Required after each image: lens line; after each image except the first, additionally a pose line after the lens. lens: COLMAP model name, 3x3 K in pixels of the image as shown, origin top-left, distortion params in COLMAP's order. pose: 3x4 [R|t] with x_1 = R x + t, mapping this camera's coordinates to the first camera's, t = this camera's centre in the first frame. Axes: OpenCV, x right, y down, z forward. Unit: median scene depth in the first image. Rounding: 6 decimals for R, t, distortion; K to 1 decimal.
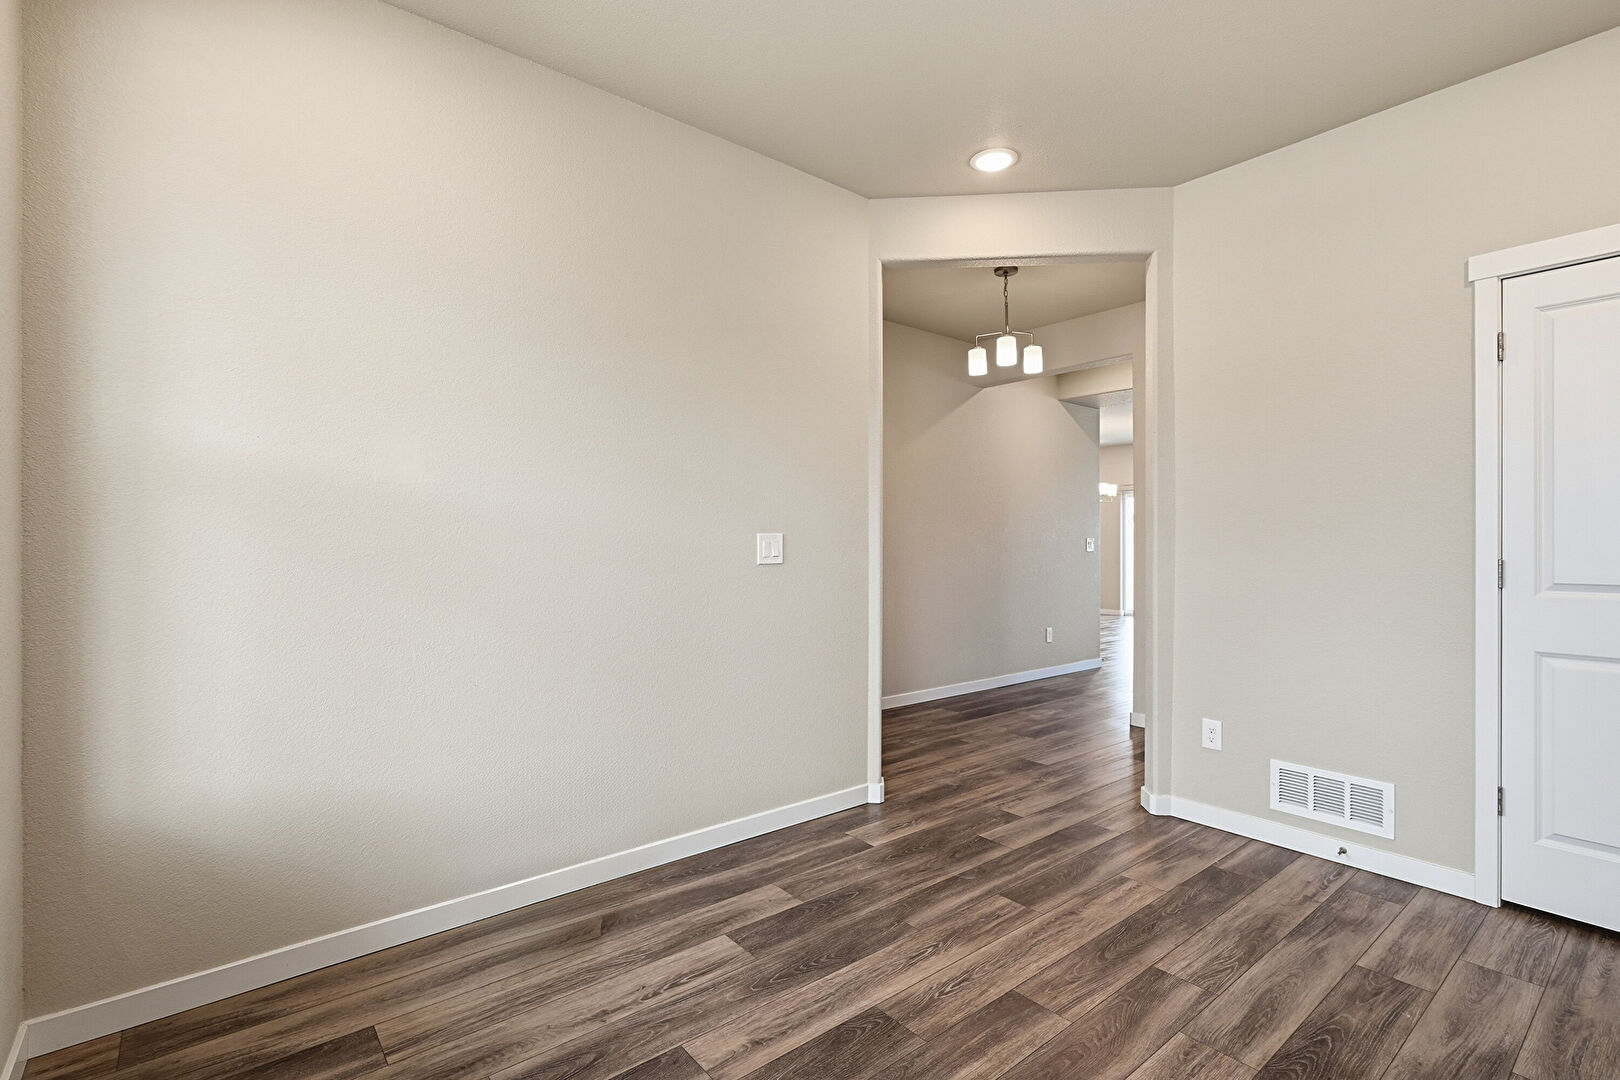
lens RADIAL K [[749.3, 0, 812.5], [0, 749.3, 536.1], [0, 0, 1]] dist [0.002270, 0.000313]
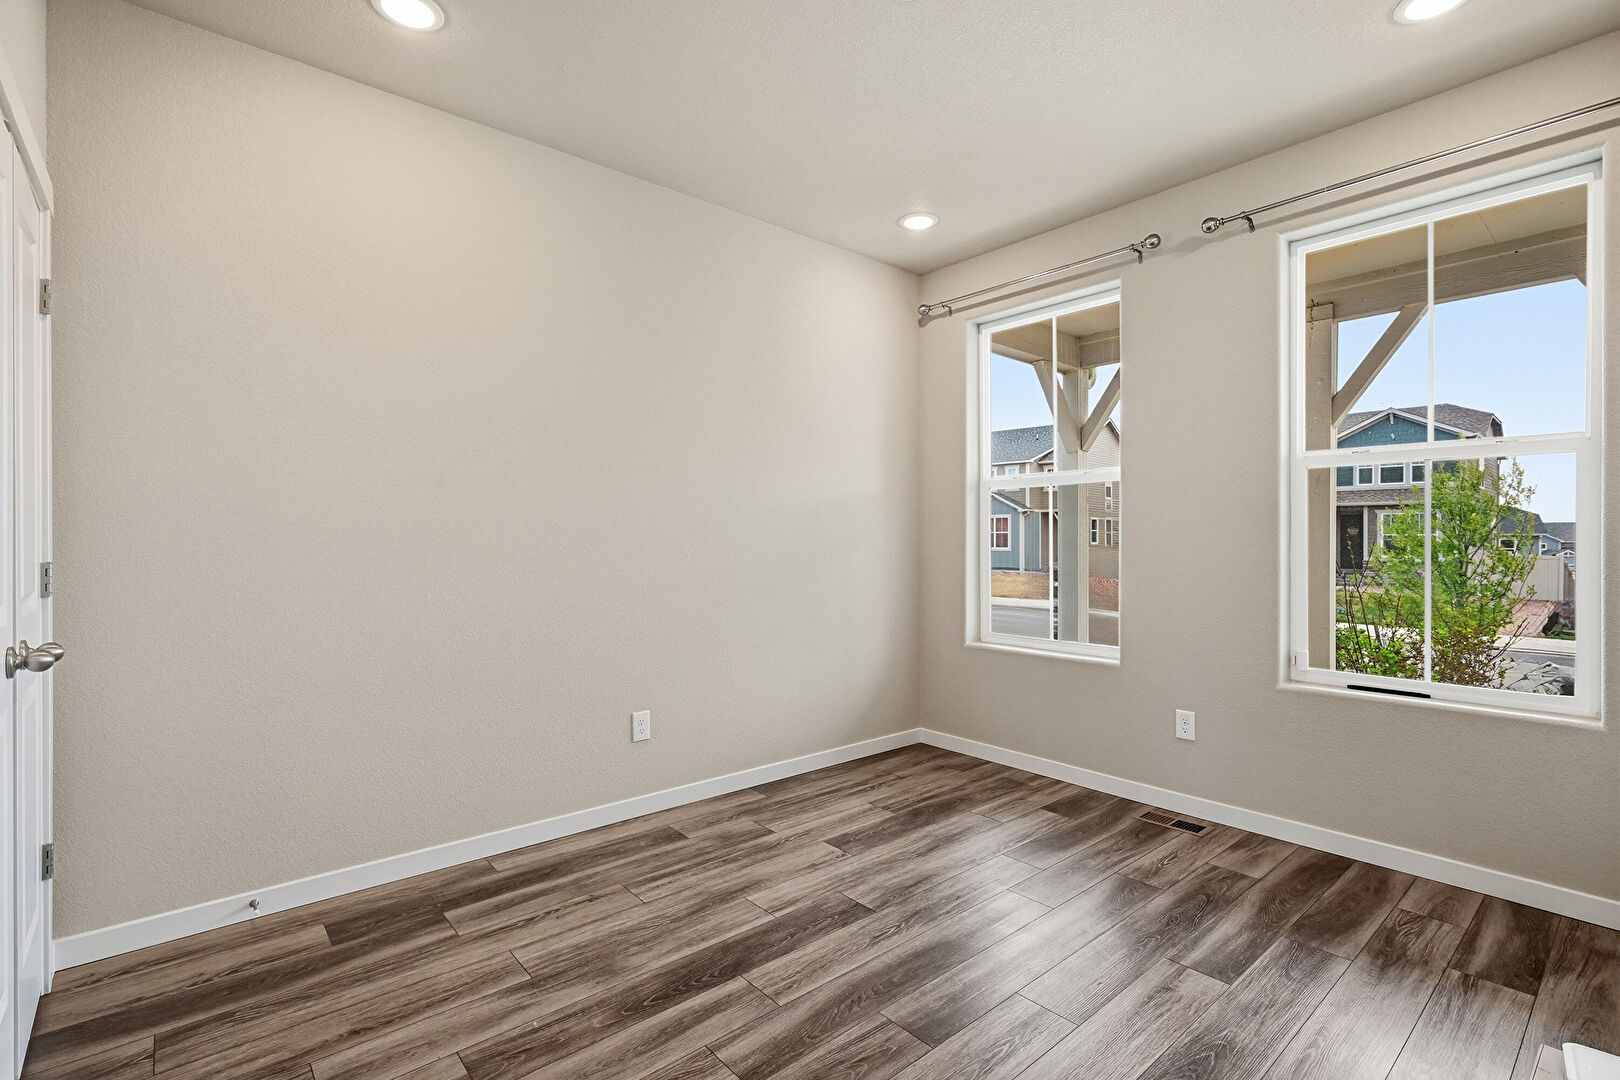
lens RADIAL K [[749.3, 0, 812.5], [0, 749.3, 536.1], [0, 0, 1]] dist [0.002270, 0.000313]
pose [[-0.999733, -0.003521, -0.022852, 0.393321], [-0.003279, 0.999938, -0.010652, 0.010999], [0.022888, -0.010575, -0.999682, 1.720646]]
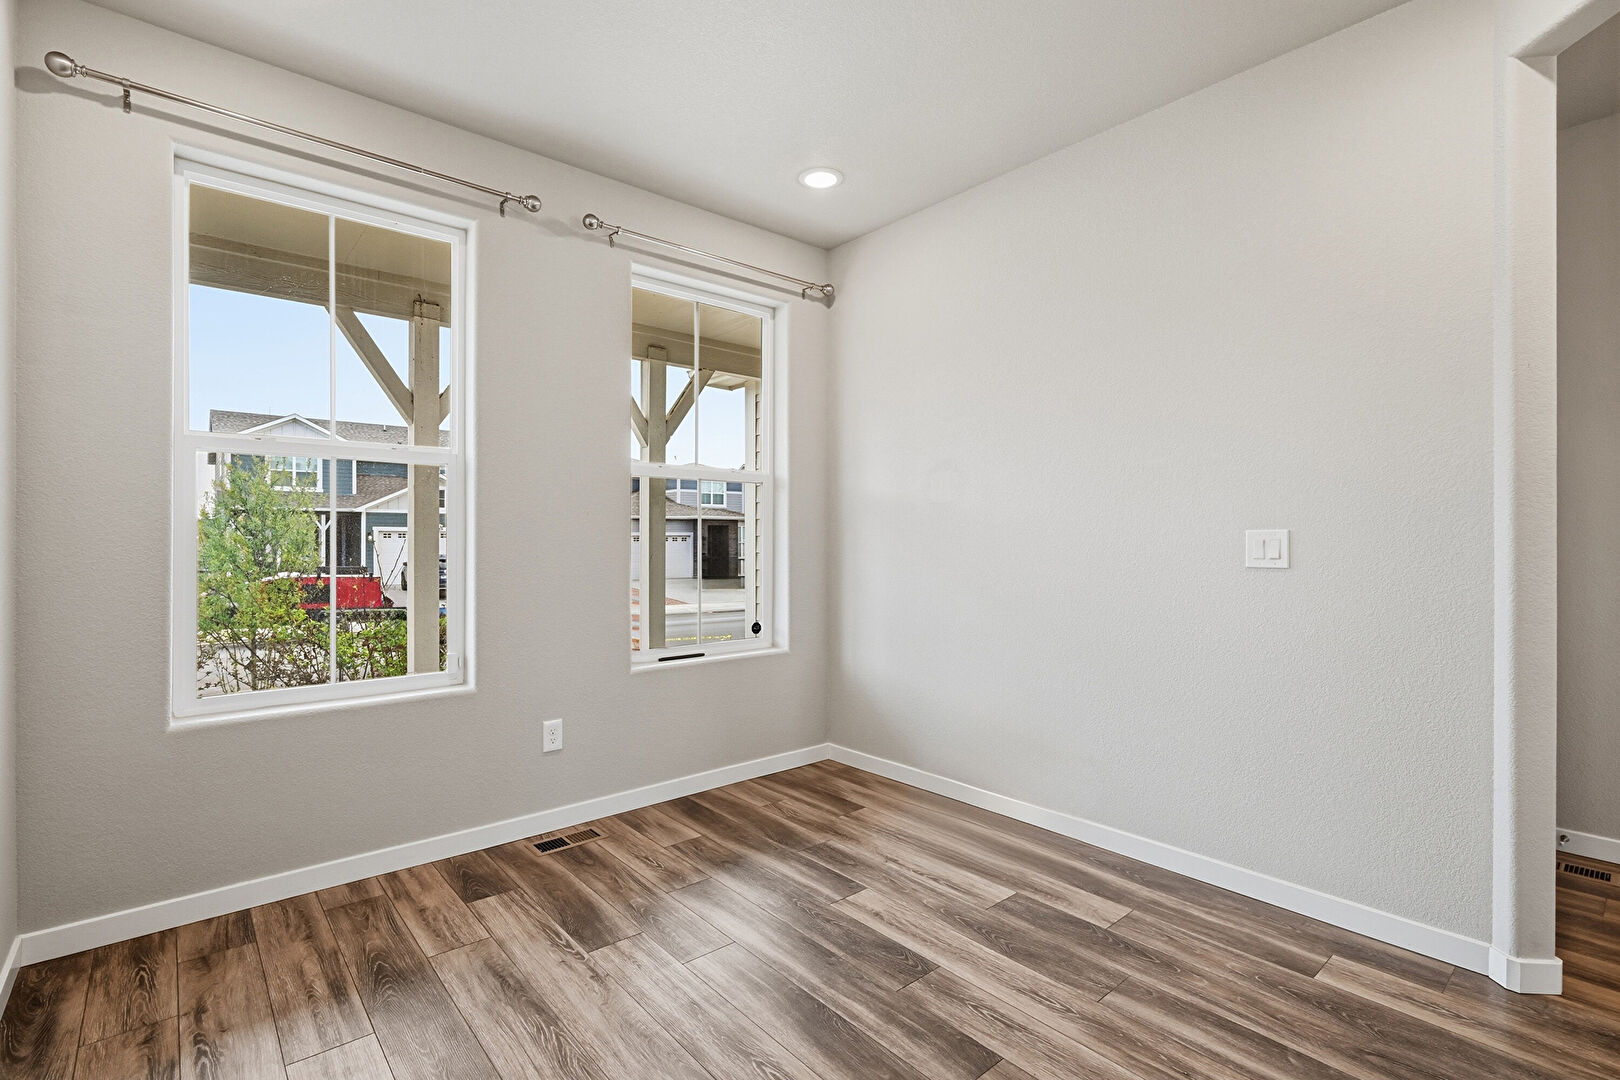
lens RADIAL K [[749.3, 0, 812.5], [0, 749.3, 536.1], [0, 0, 1]] dist [0.002270, 0.000313]
pose [[0.023910, -0.009518, -0.999669, 1.029297], [0.005569, 0.999940, -0.009387, 0.011932], [0.999699, -0.005343, 0.023962, 0.698129]]
